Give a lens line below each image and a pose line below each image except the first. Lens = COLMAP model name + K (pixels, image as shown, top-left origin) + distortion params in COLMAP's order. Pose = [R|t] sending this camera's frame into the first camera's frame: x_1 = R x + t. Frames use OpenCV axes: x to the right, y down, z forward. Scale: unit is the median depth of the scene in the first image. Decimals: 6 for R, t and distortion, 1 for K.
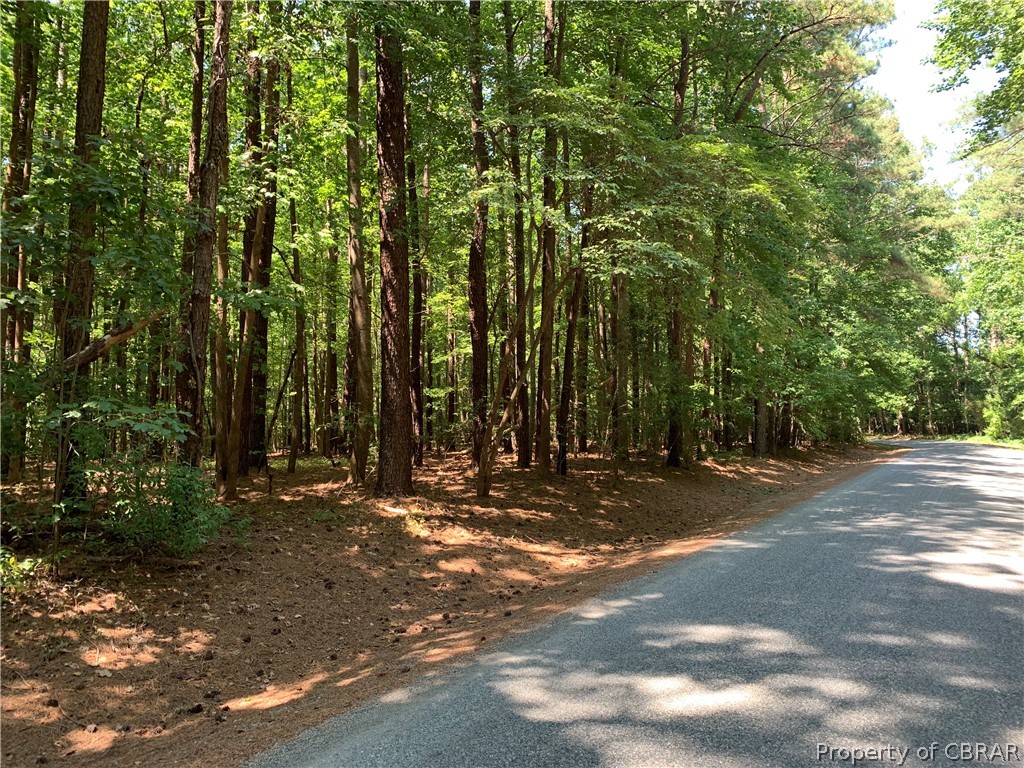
lens RADIAL K [[760.9, 0, 522.7], [0, 760.9, 366.4], [0, 0, 1]] dist [-0.009497, -0.025888]
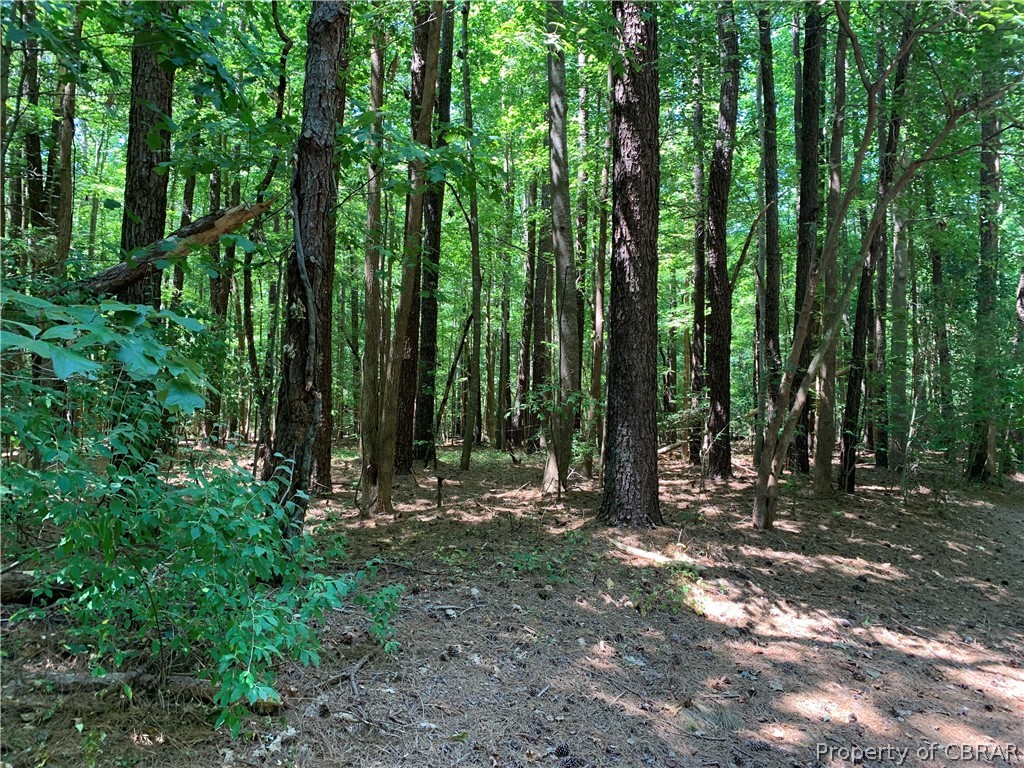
lens RADIAL K [[760.9, 0, 511.7], [0, 760.9, 383.4], [0, 0, 1]] dist [-0.009497, -0.025888]
pose [[0.974336, 0.019964, -0.224209, -0.129135], [-0.013235, 0.999417, 0.031475, 0.039448], [0.224707, -0.027699, 0.974033, 0.386236]]
